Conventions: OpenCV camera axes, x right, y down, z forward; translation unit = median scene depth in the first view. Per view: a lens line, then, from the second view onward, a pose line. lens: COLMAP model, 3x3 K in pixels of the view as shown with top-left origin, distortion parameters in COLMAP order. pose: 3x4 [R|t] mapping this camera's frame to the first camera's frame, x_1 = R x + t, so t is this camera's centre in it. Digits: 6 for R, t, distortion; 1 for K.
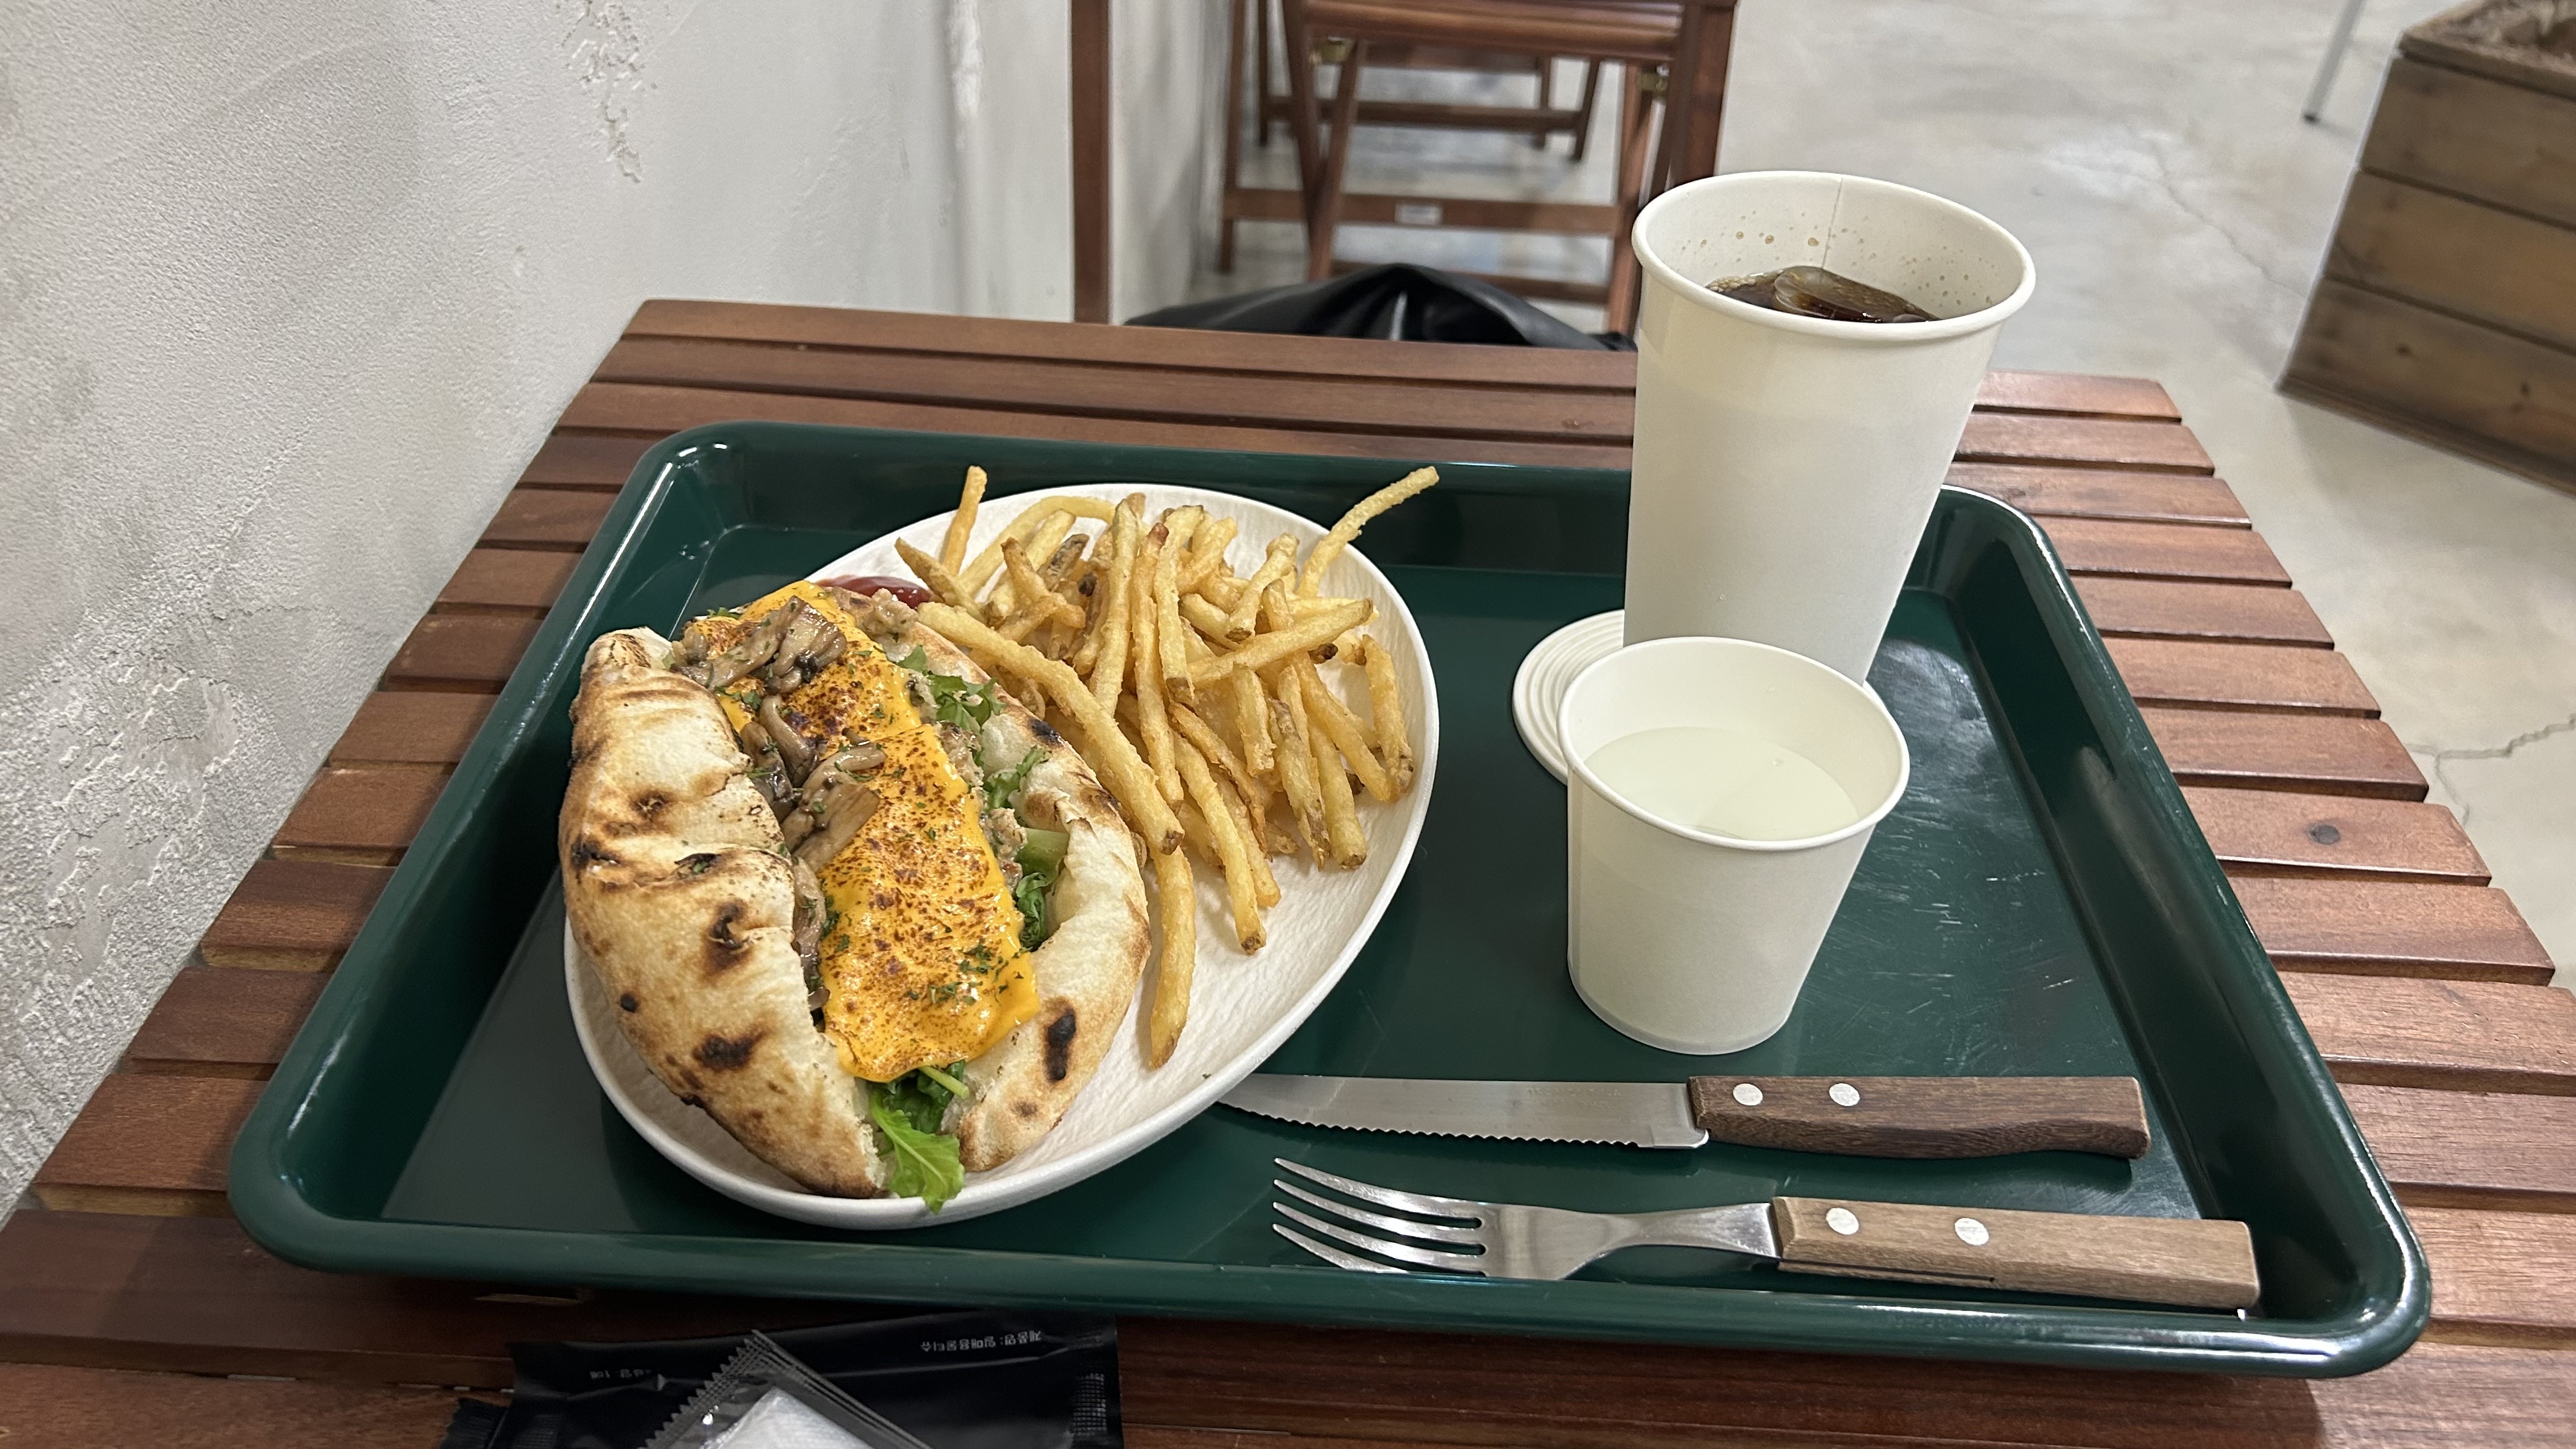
lens RADIAL K [[1987.1, 0, 1288.0], [0, 1987.1, 724.5], [0, 0, 1]] dist [0.007139, -0.052933]
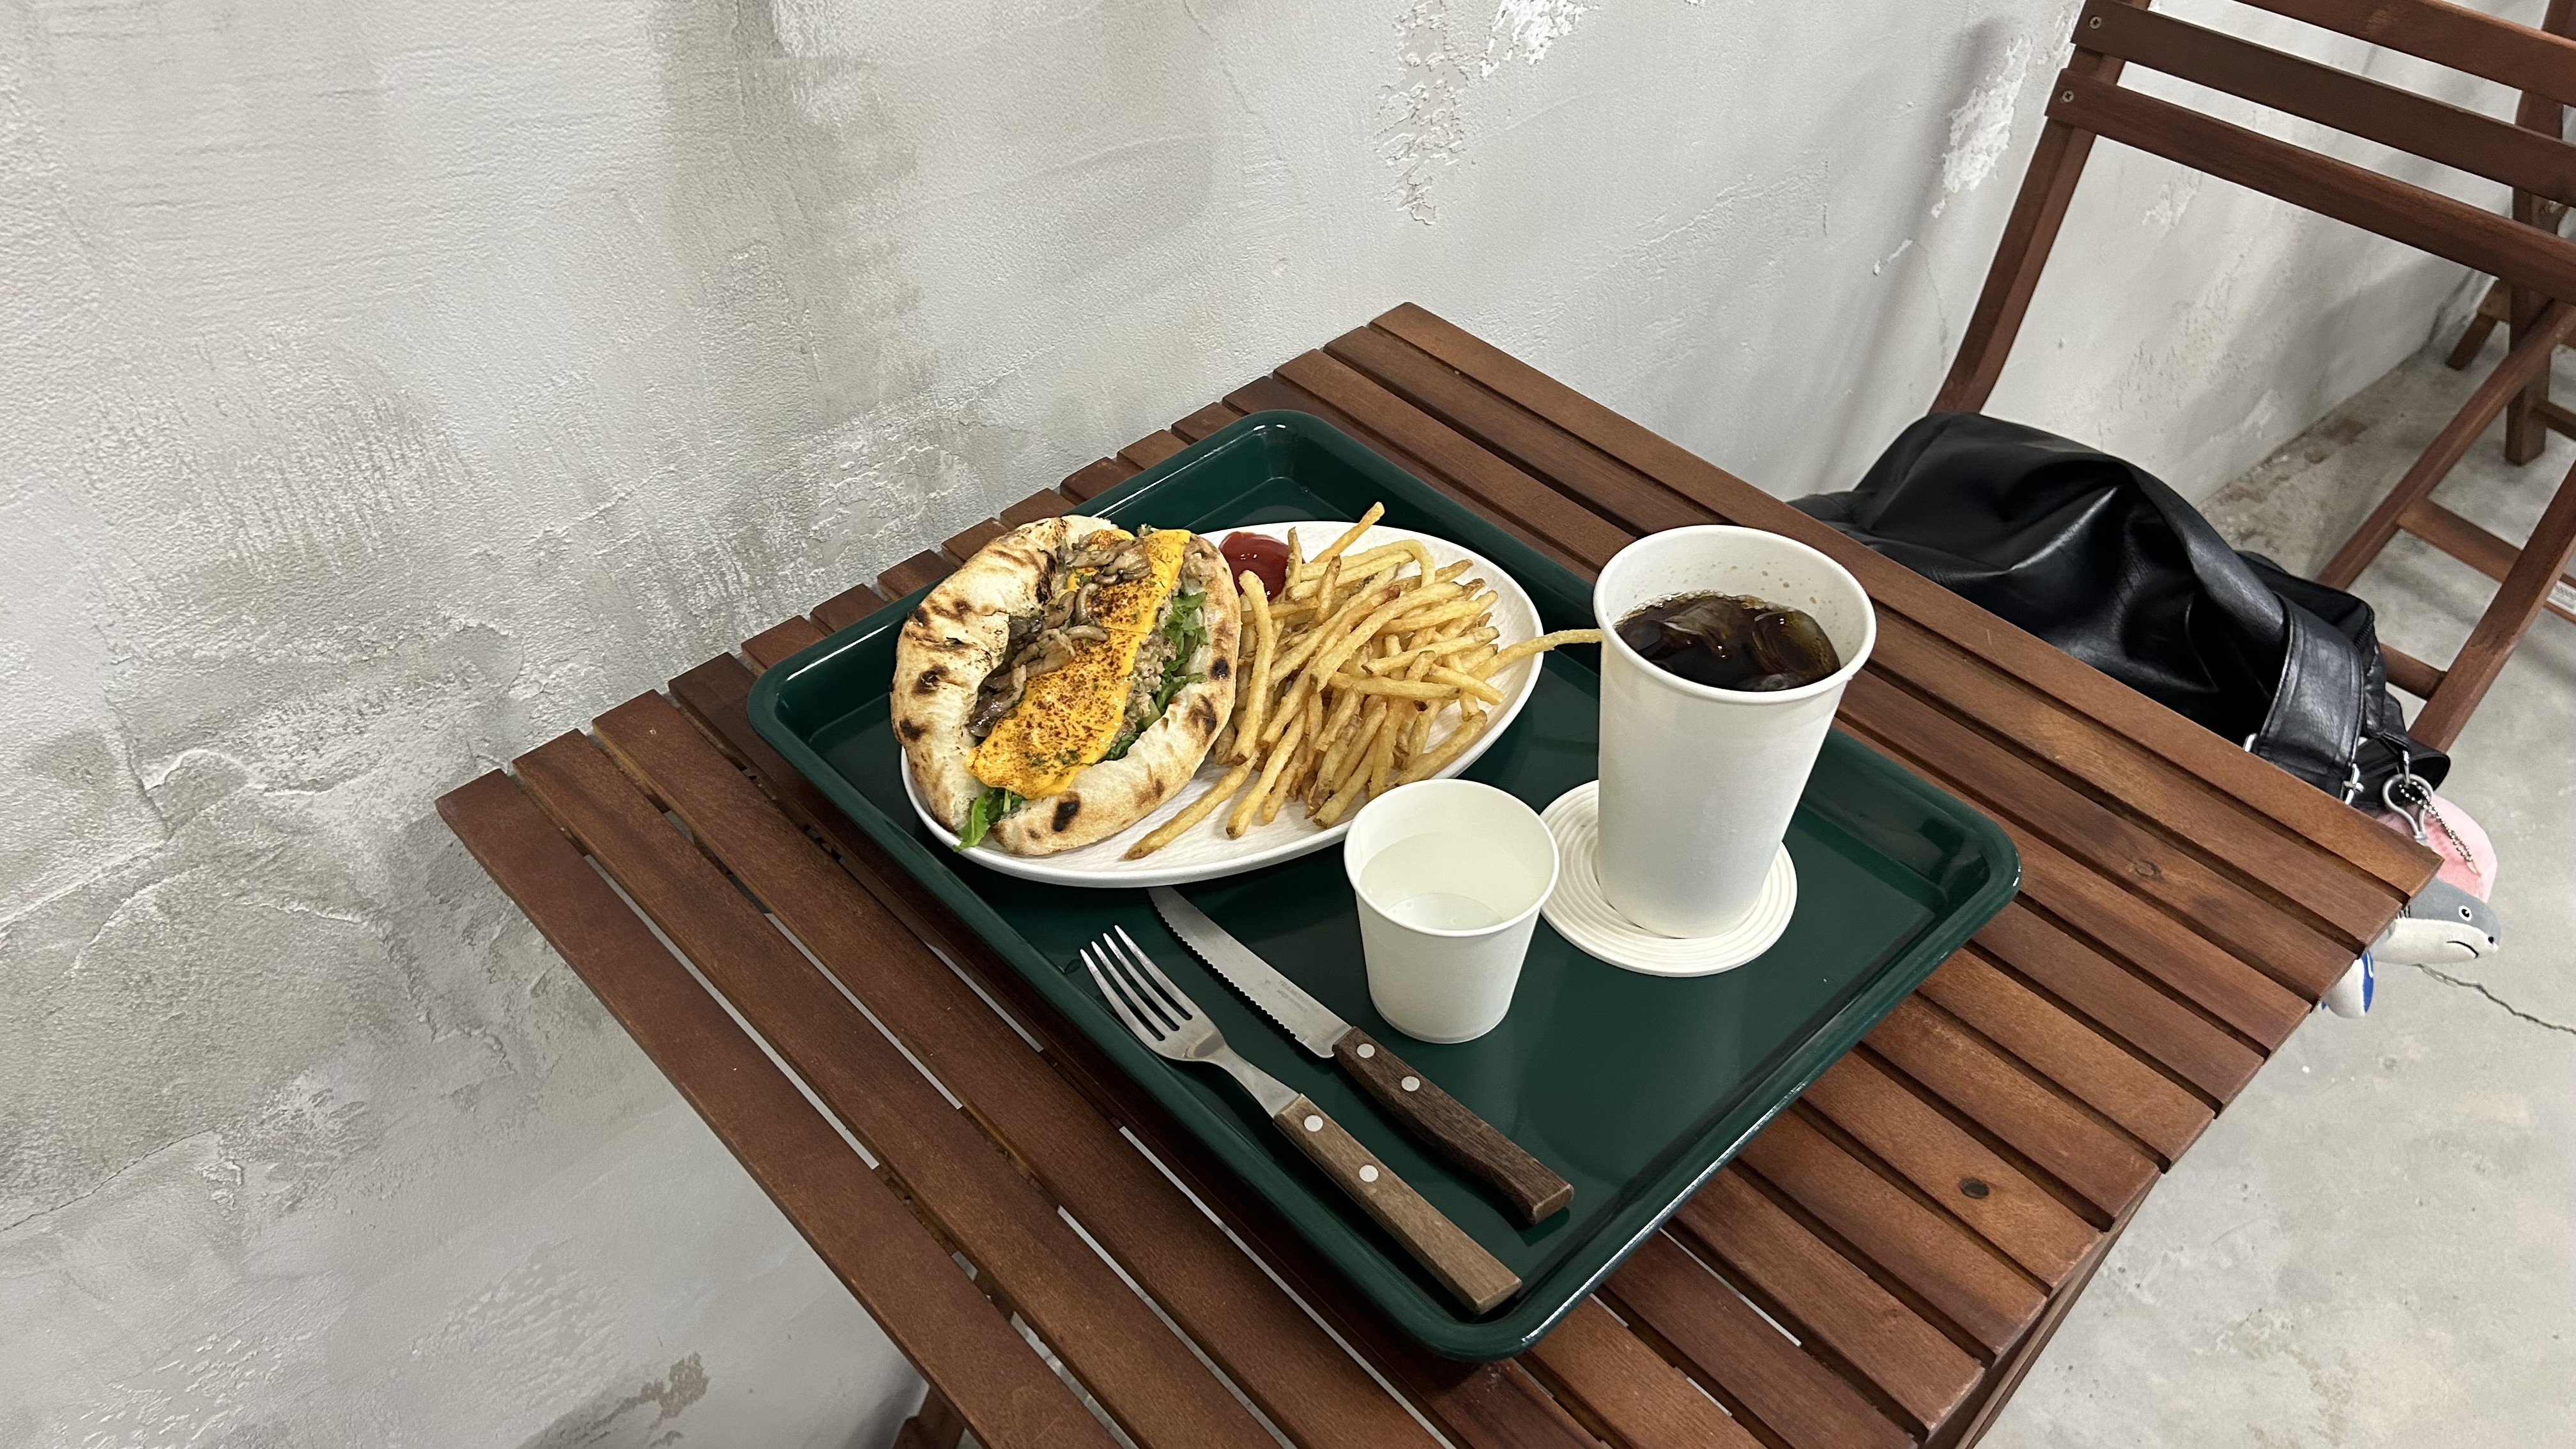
lens RADIAL K [[1987.1, 0, 1288.0], [0, 1987.1, 724.5], [0, 0, 1]] dist [0.007139, -0.052933]
pose [[0.703344, 0.454466, -0.546596, 0.561009], [-0.399960, 0.888679, 0.224234, -0.230607], [0.587656, 0.060903, 0.806816, -0.219785]]
